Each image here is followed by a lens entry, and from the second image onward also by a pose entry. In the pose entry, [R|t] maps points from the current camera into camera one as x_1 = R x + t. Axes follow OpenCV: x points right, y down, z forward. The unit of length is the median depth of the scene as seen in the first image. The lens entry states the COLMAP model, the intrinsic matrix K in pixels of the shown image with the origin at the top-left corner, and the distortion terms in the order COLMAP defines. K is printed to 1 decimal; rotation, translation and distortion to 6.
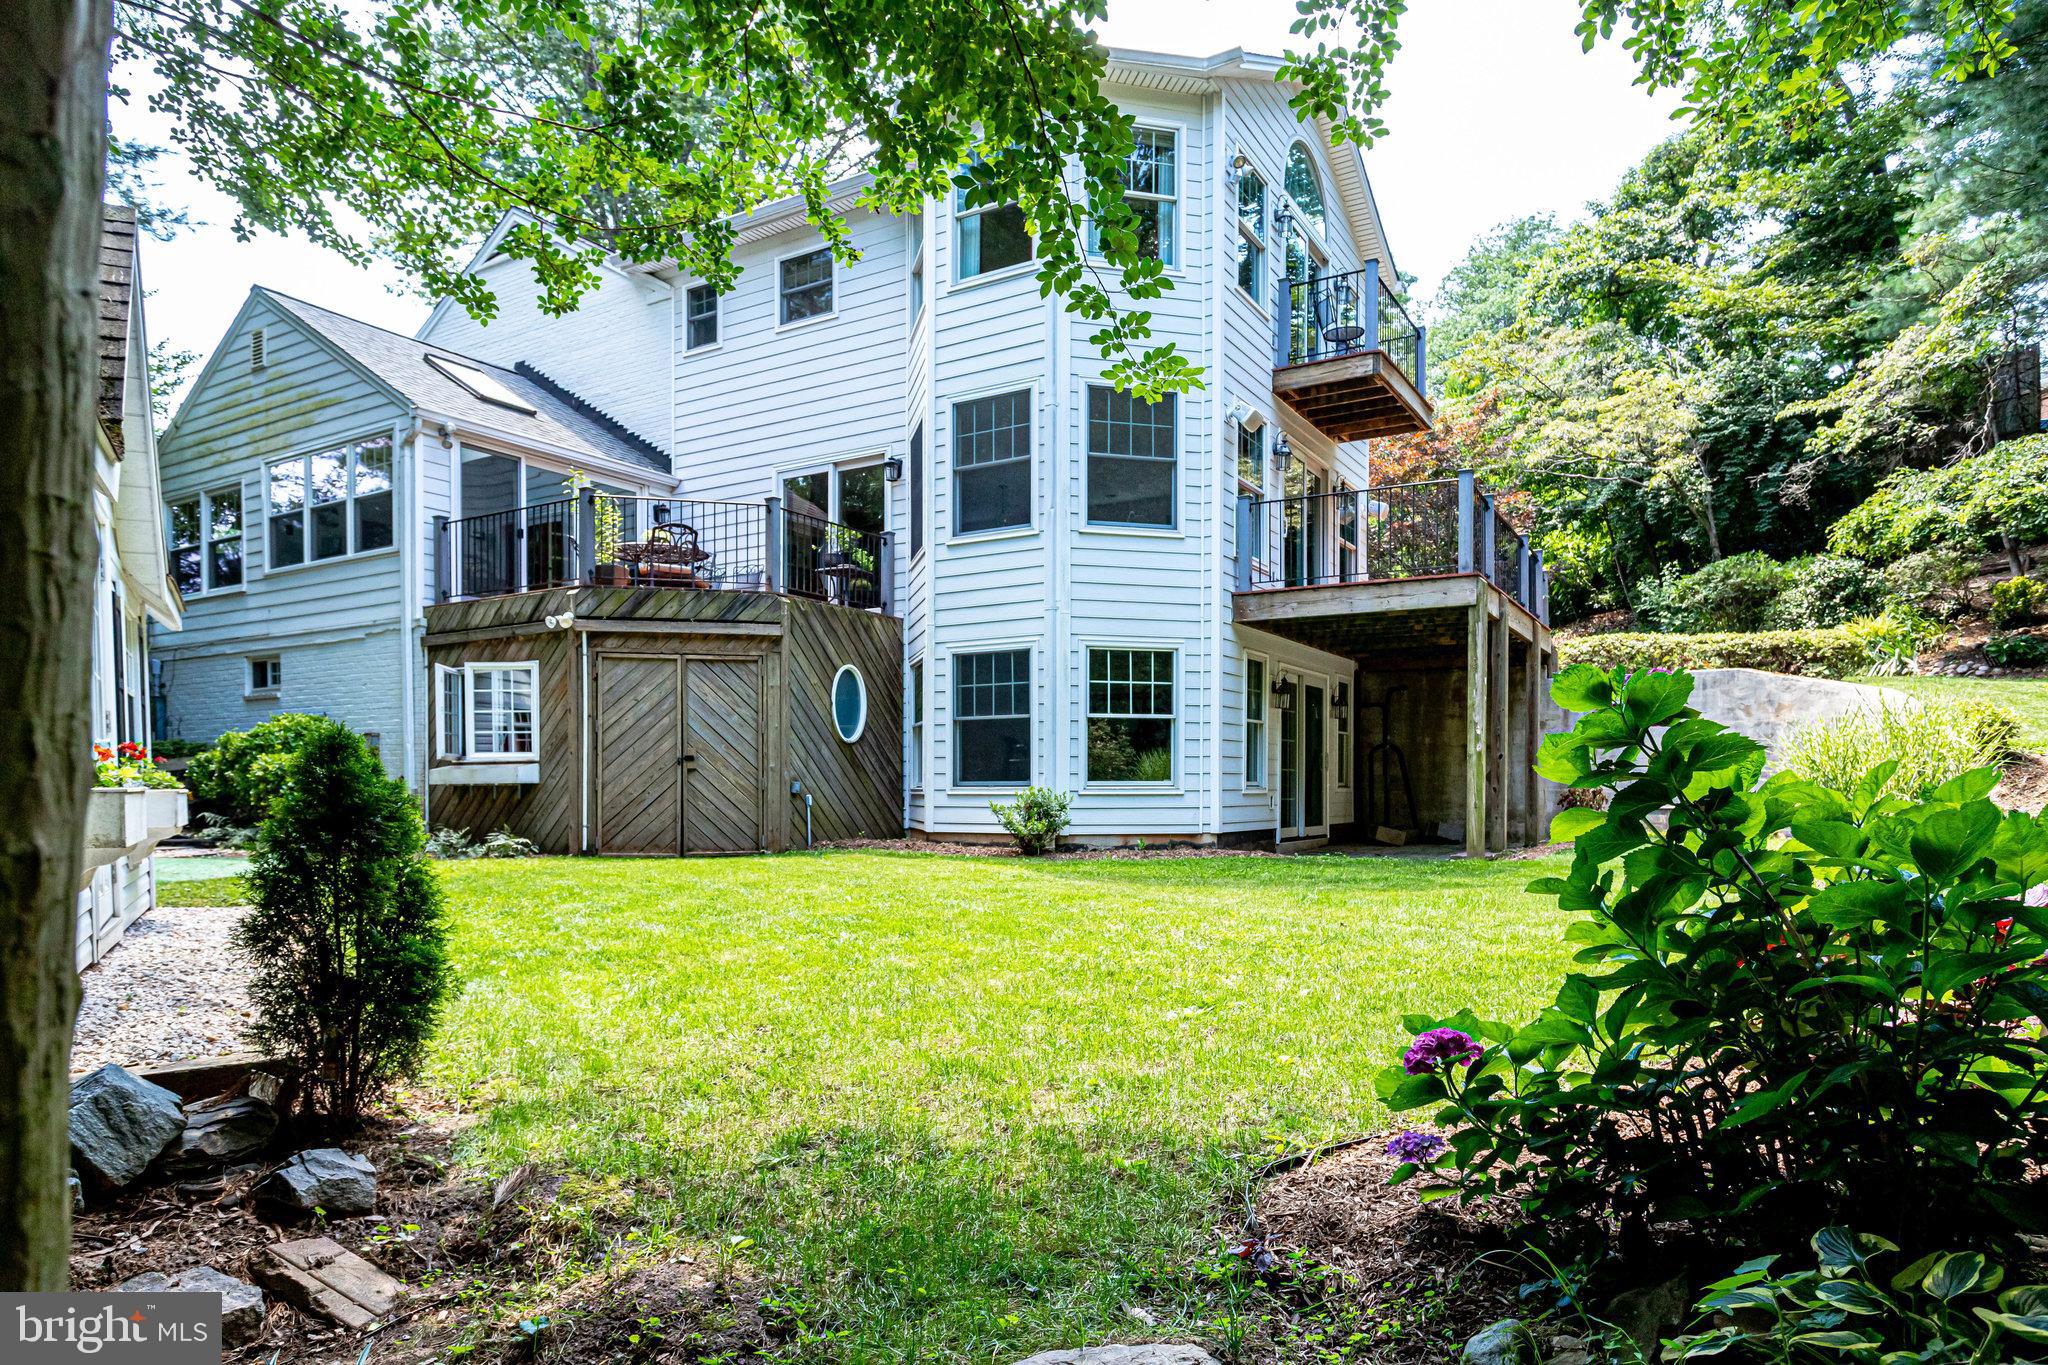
lens RADIAL K [[2795.9, 0, 1046.5], [0, 2795.9, 687.7], [0, 0, 1]] dist [-0.018064, -0.035533]
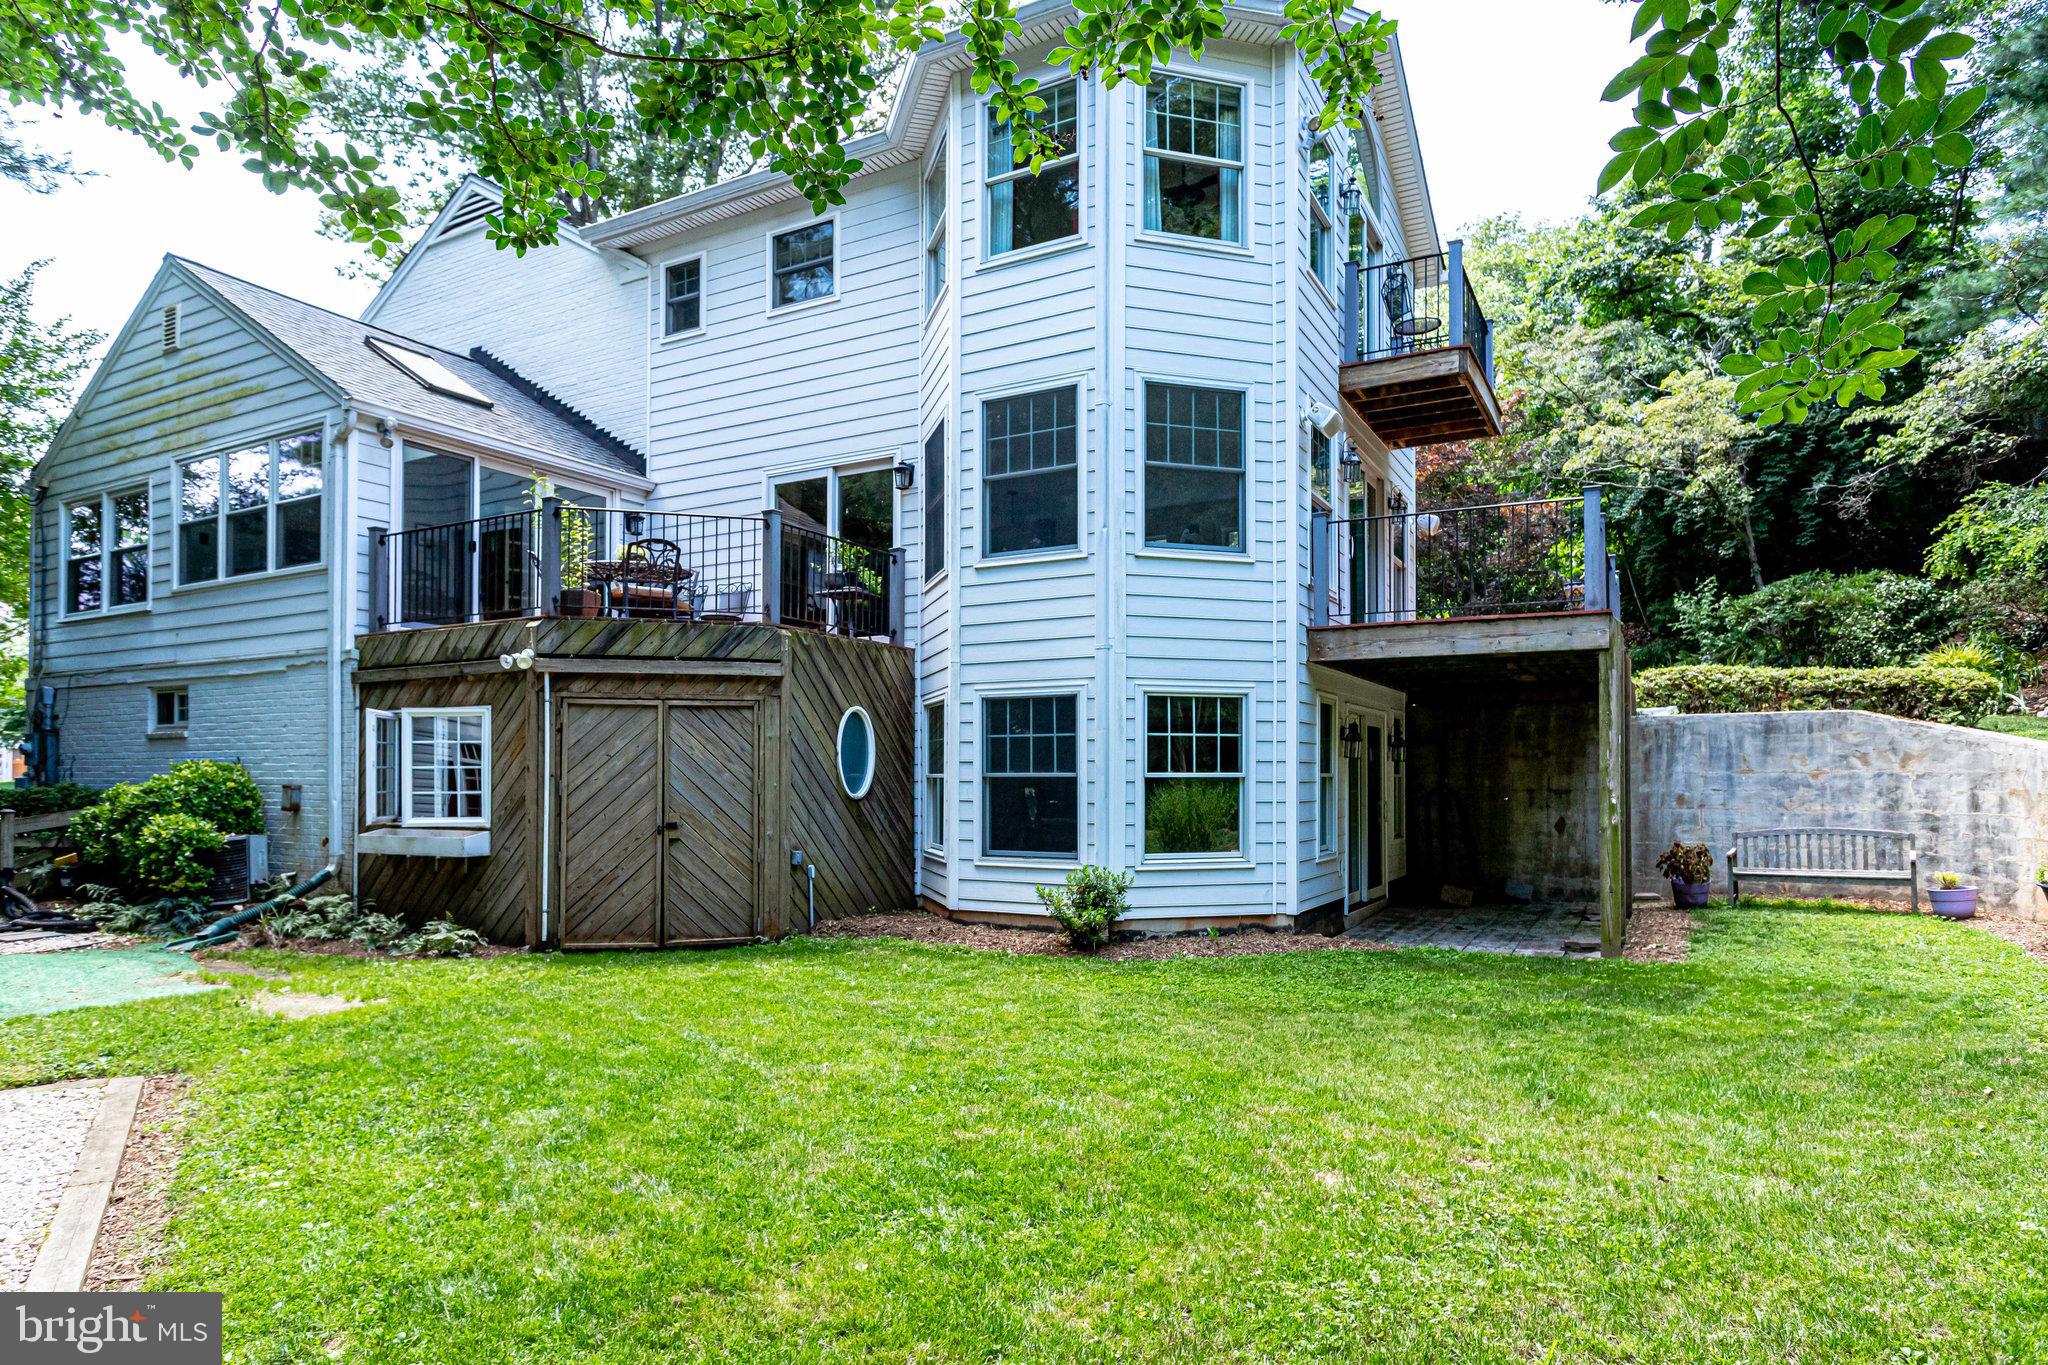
lens RADIAL K [[2905.9, 0, 1024.0], [0, 2905.9, 682.5], [0, 0, 1]] dist [-0.020817, 0.020616]
pose [[0.999934, 0.011470, 0.000692, -0.020188], [-0.011467, 0.999926, -0.004159, -0.012335], [-0.000740, 0.004150, 0.999991, 0.114728]]
